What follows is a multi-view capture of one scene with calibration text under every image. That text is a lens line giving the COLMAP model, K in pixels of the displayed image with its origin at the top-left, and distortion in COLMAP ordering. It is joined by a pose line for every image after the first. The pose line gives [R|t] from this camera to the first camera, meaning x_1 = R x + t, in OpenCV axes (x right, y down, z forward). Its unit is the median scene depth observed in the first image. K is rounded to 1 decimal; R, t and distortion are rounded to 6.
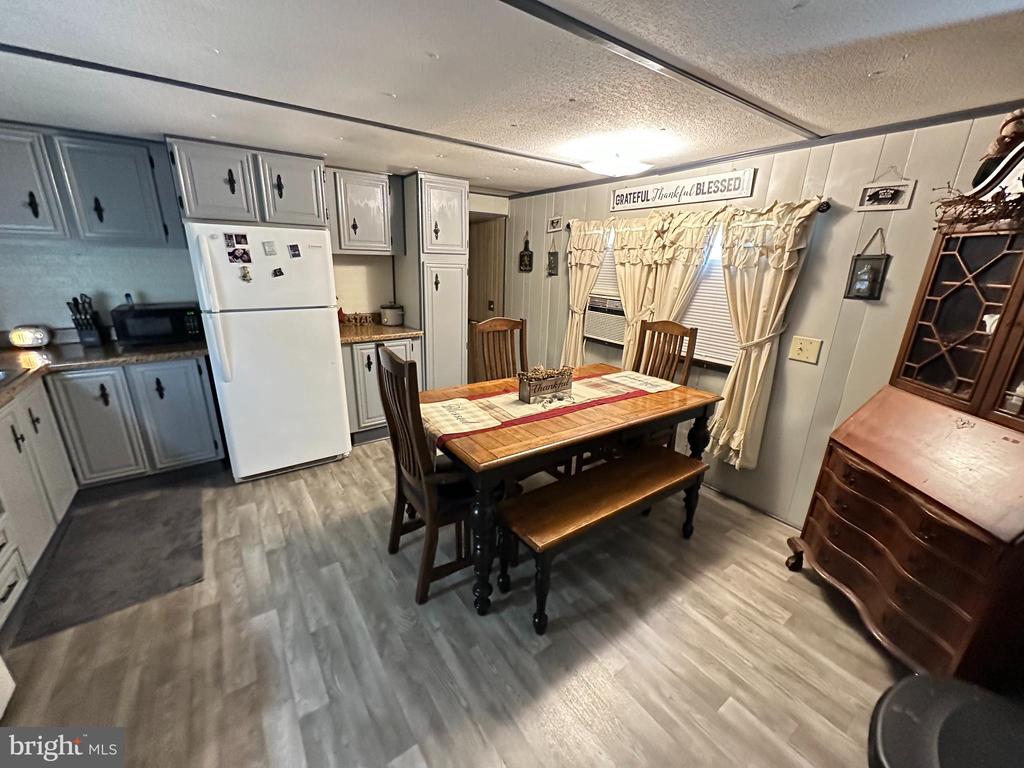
lens RADIAL K [[407.5, 0, 513.6], [0, 407.5, 386.5], [0, 0, 1]] dist [-0.002225, -0.000266]
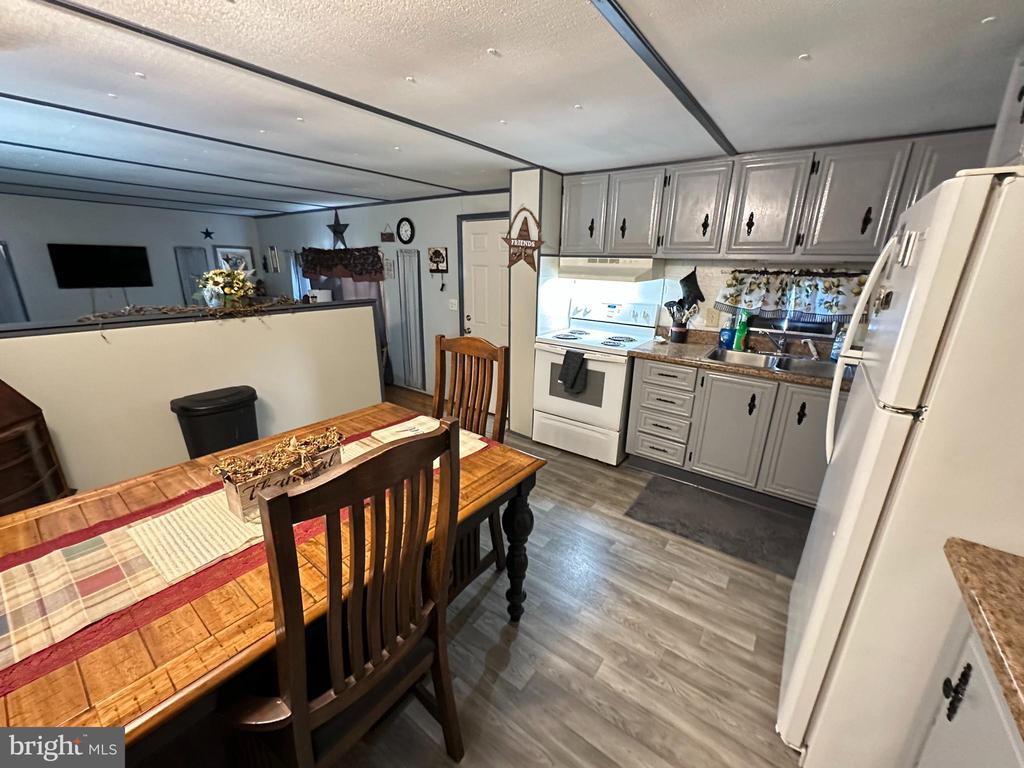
lens RADIAL K [[407.5, 0, 508.5], [0, 407.5, 382.0], [0, 0, 1]] dist [-0.002225, -0.000266]
pose [[-0.951241, 0.040670, -0.305757, -0.047745], [-0.136386, 0.833645, 0.535196, -0.511087], [0.276659, 0.550801, -0.787450, 1.686195]]
